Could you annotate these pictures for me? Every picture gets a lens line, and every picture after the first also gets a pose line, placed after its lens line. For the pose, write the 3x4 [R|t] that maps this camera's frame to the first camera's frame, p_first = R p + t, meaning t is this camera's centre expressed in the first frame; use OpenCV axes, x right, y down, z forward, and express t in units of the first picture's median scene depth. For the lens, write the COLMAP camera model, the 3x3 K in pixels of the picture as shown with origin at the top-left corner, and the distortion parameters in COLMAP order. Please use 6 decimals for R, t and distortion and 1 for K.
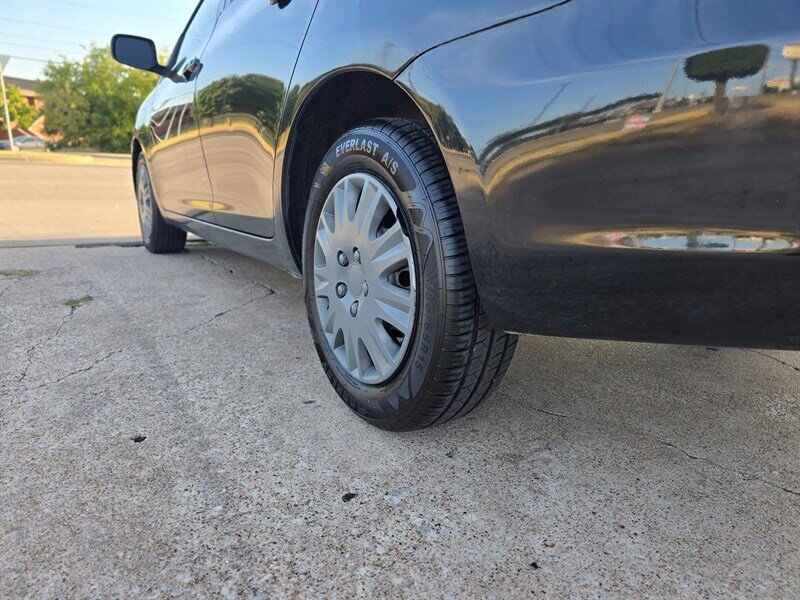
lens RADIAL K [[541.9, 0, 396.2], [0, 541.9, 301.3], [0, 0, 1]] dist [0.065720, -0.054344]
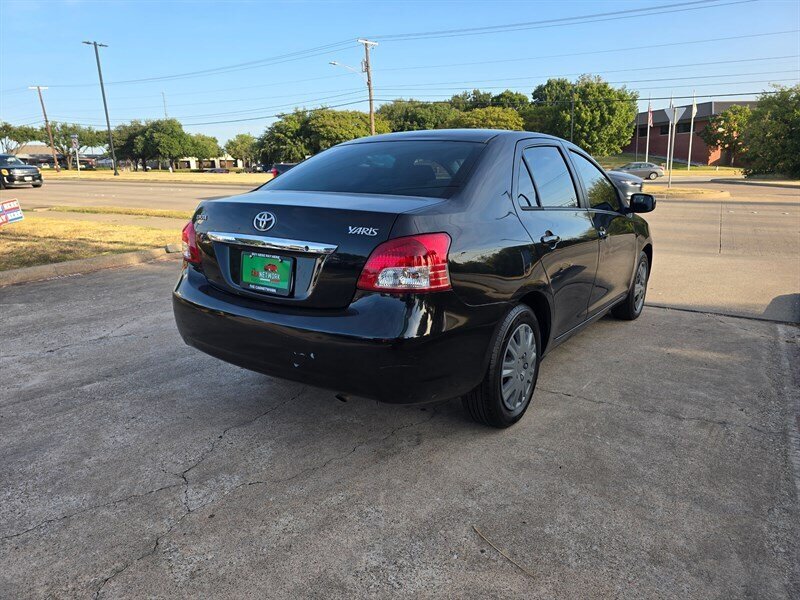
lens RADIAL K [[530.3, 0, 398.4], [0, 530.3, 297.1], [0, 0, 1]] dist [0.056772, -0.050470]
pose [[0.385031, 0.181041, -0.904973, 2.710133], [-0.207062, 0.972518, 0.106457, -0.568966], [0.899376, 0.146397, 0.411936, 0.256319]]
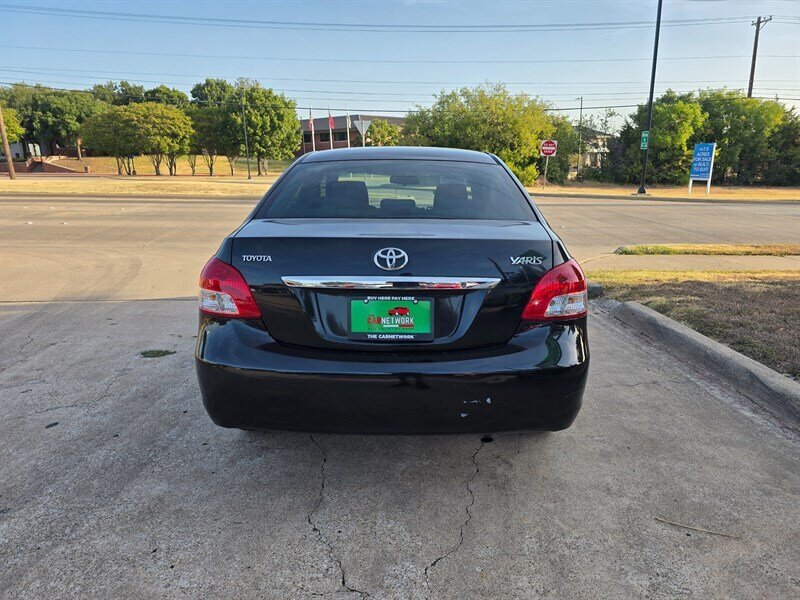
lens RADIAL K [[536.6, 0, 400.0], [0, 536.6, 300.0], [0, 0, 1]] dist [0.059285, -0.052211]
pose [[0.834561, 0.097263, -0.542262, 1.739021], [-0.108741, 0.994010, 0.010935, -0.434405], [0.540078, 0.049840, 0.840138, -0.725473]]
